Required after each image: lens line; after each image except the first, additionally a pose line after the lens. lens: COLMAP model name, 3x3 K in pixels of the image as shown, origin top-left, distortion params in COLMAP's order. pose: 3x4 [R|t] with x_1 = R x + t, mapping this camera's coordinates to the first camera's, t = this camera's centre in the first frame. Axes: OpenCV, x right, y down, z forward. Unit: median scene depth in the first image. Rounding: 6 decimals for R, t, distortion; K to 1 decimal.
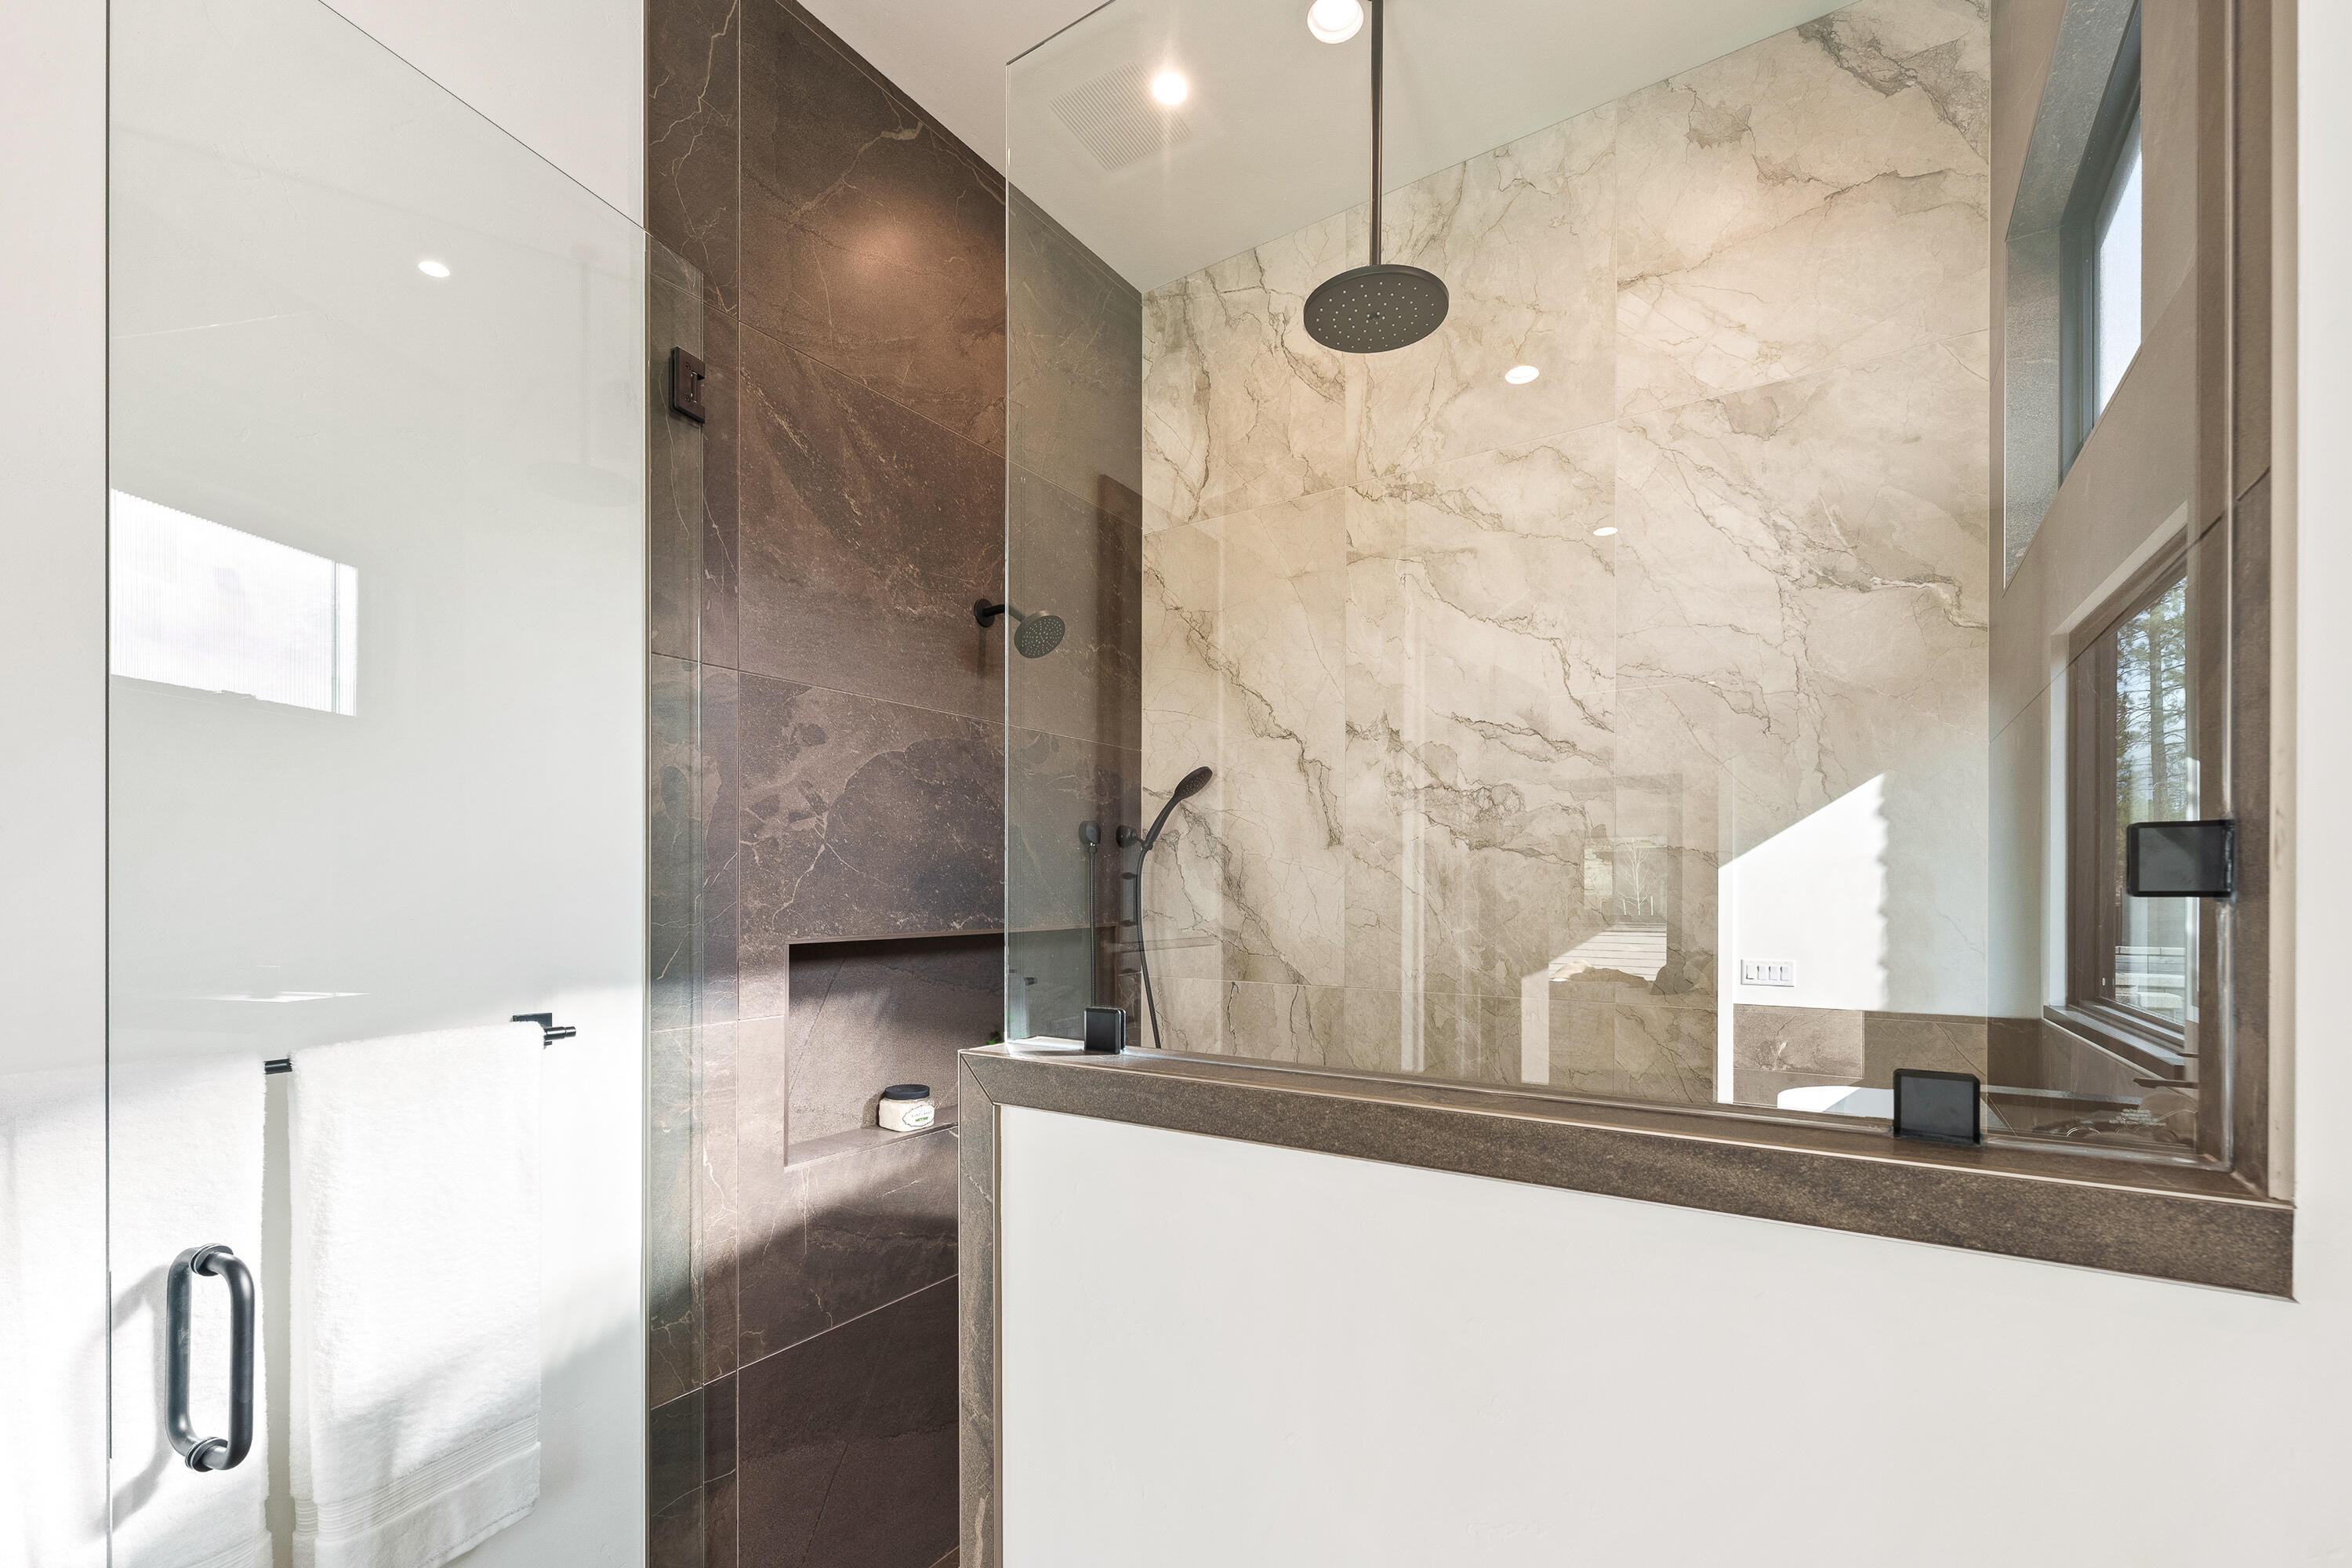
lens RADIAL K [[957.1, 0, 1184.0], [0, 957.1, 892.7], [0, 0, 1]] dist [-0.001196, 0.000431]
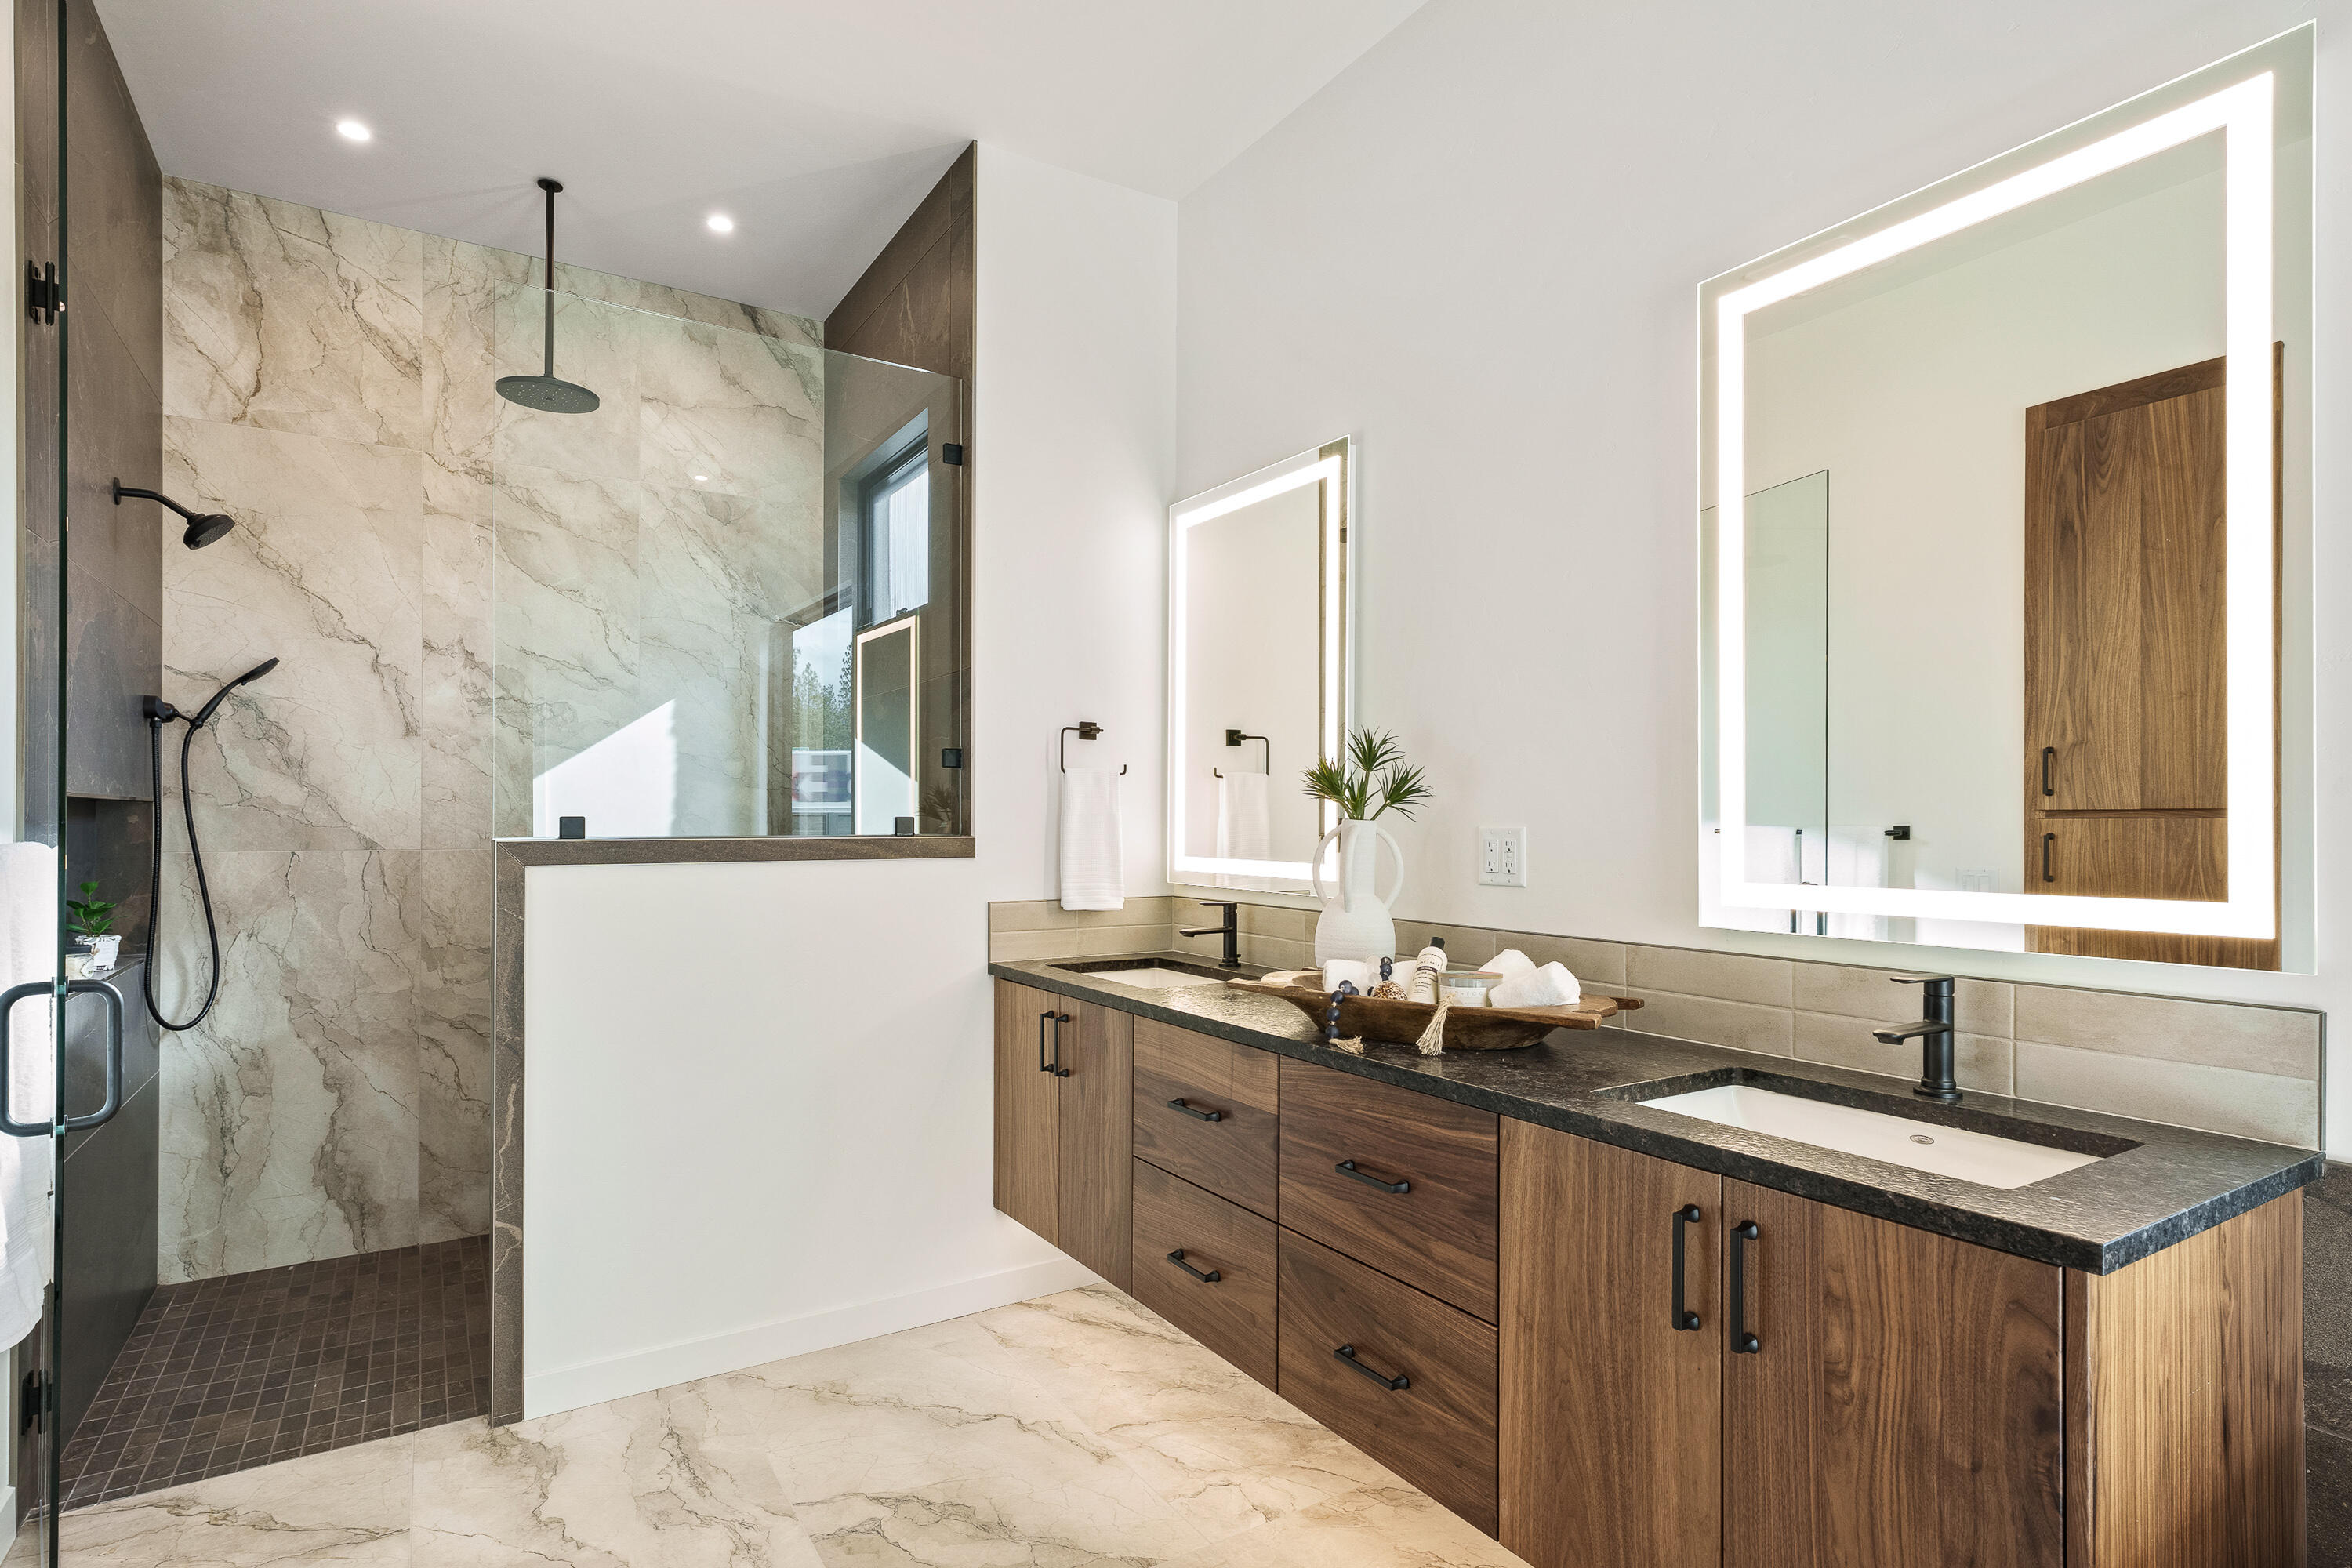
lens RADIAL K [[1208.6, 0, 1223.8], [0, 1208.6, 818.0], [0, 0, 1]] dist [0.010650, -0.001163]
pose [[0.399851, -0.000510, 0.916580, -0.892051], [-0.000344, 1.000000, 0.000707, 0.057233], [-0.916580, -0.000598, 0.399850, -0.617809]]
